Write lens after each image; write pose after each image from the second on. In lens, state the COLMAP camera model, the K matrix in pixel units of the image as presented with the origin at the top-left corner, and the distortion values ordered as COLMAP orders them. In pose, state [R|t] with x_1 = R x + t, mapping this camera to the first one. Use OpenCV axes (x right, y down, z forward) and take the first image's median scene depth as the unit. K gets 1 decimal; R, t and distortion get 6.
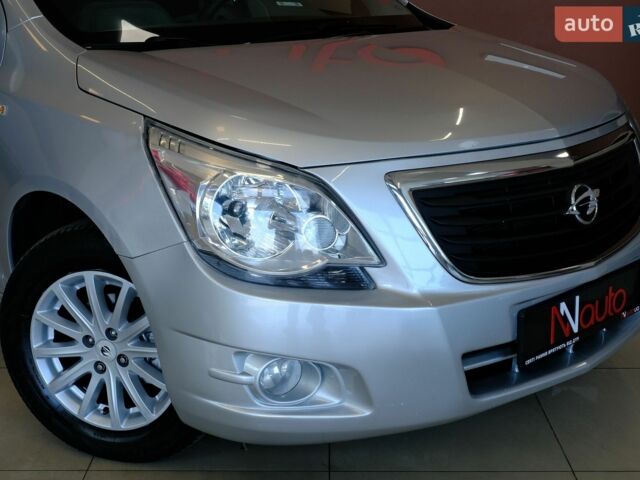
lens RADIAL K [[944.5, 0, 320.0], [0, 944.5, 240.0], [0, 0, 1]] dist [-0.003473, 0.044697]
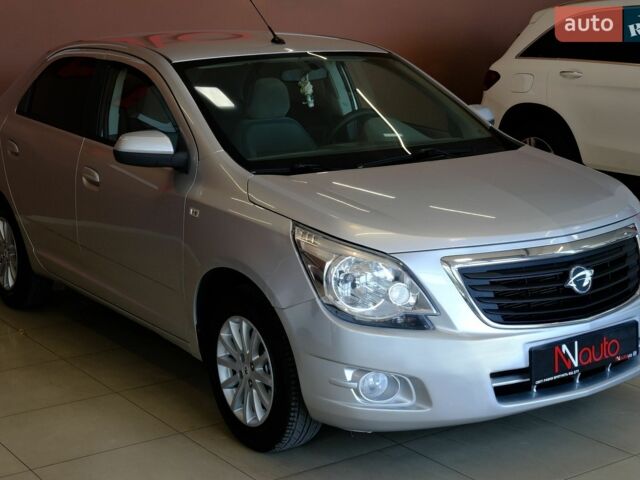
lens RADIAL K [[1242.8, 0, 320.0], [0, 1242.8, 240.0], [0, 0, 1]] dist [0.062192, 0.164197]
pose [[0.991671, 0.008503, -0.128515, 0.124862], [-0.019897, 0.995954, -0.087638, 0.081585], [0.127250, 0.089466, 0.987828, -1.022107]]
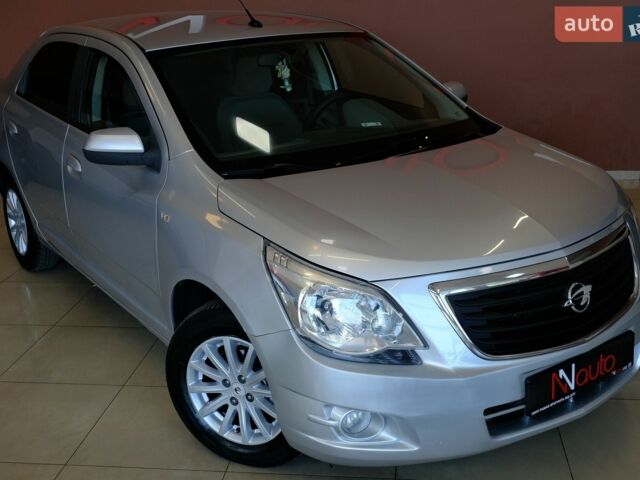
lens RADIAL K [[851.9, 0, 320.0], [0, 851.9, 240.0], [0, 0, 1]] dist [-0.013254, 0.023282]
pose [[0.992072, 0.003113, -0.125635, 0.062008], [0.001234, 0.999404, 0.034502, -0.166814], [0.125668, -0.034383, 0.991476, -0.274637]]
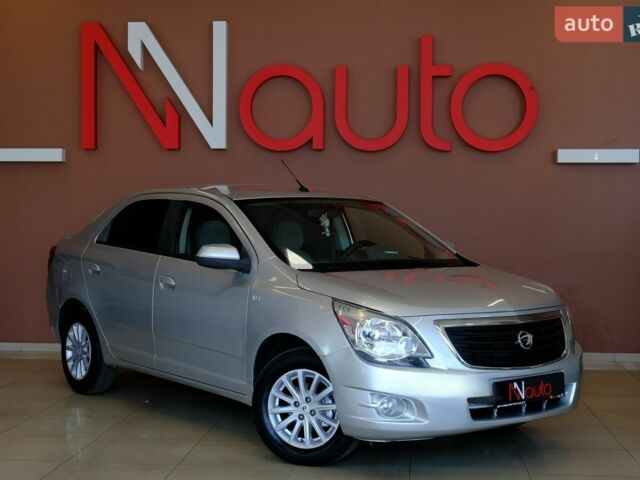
lens RADIAL K [[1242.8, 0, 320.0], [0, 1242.8, 240.0], [0, 0, 1]] dist [0.062192, 0.164197]
pose [[0.997638, 0.010966, -0.067807, -0.006930], [-0.027758, 0.967338, -0.251965, 0.492894], [0.062829, 0.253252, 0.965358, -1.949597]]
